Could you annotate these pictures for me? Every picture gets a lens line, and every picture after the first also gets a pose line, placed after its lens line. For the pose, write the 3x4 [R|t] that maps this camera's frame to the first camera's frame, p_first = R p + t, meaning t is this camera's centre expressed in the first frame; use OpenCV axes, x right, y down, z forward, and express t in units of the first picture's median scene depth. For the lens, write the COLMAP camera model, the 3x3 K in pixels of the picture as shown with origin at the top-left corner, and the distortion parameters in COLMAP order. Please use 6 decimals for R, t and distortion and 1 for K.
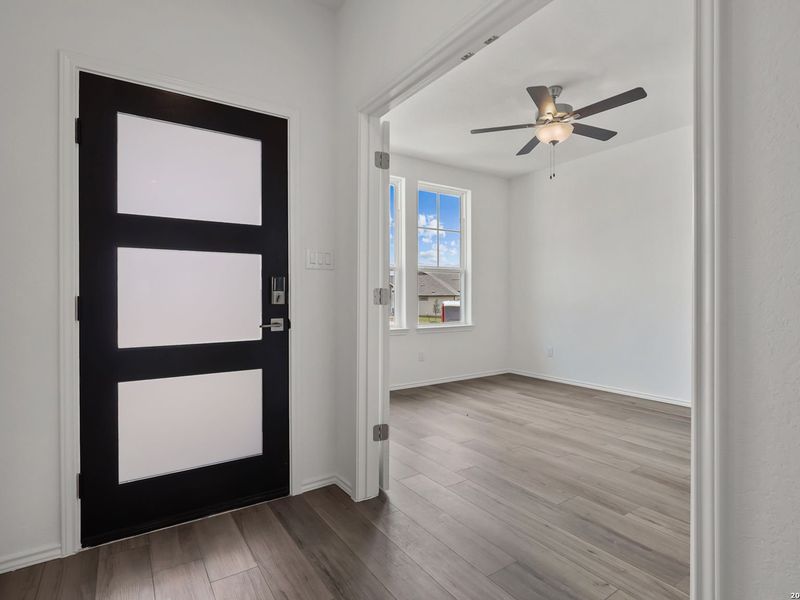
lens RADIAL K [[419.9, 0, 400.0], [0, 419.9, 300.0], [0, 0, 1]] dist [0.020135, -0.014409]
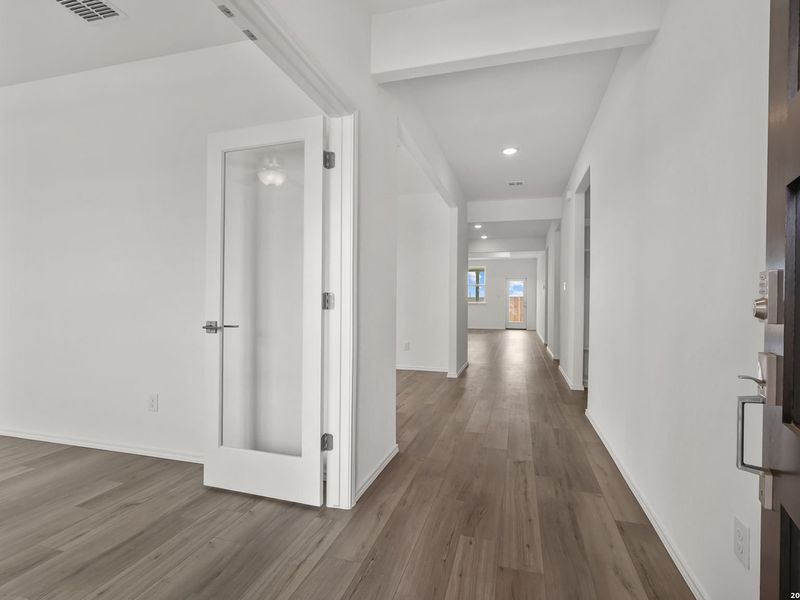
lens RADIAL K [[412.3, 0, 396.9], [0, 412.3, 298.7], [0, 0, 1]] dist [-0.001065, -0.000576]
pose [[-0.647240, -0.004222, 0.762274, -0.554020], [-0.007446, 0.999972, -0.000783, -0.018248], [-0.762250, -0.006183, -0.647254, 1.009278]]
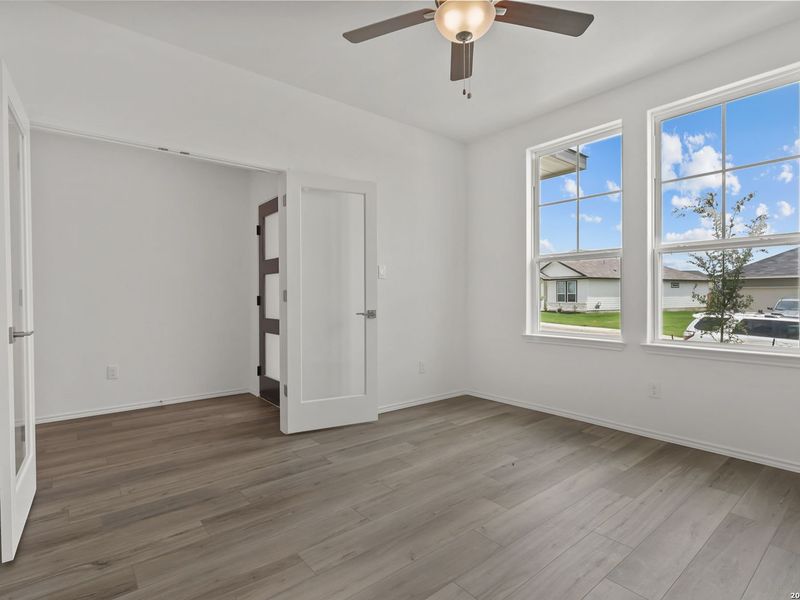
lens RADIAL K [[419.9, 0, 400.0], [0, 419.9, 300.0], [0, 0, 1]] dist [0.020135, -0.014409]
pose [[0.088436, 0.021805, -0.995843, 1.516614], [-0.005491, 0.999756, 0.021403, -0.030964], [0.996067, 0.003575, 0.088534, 1.348861]]
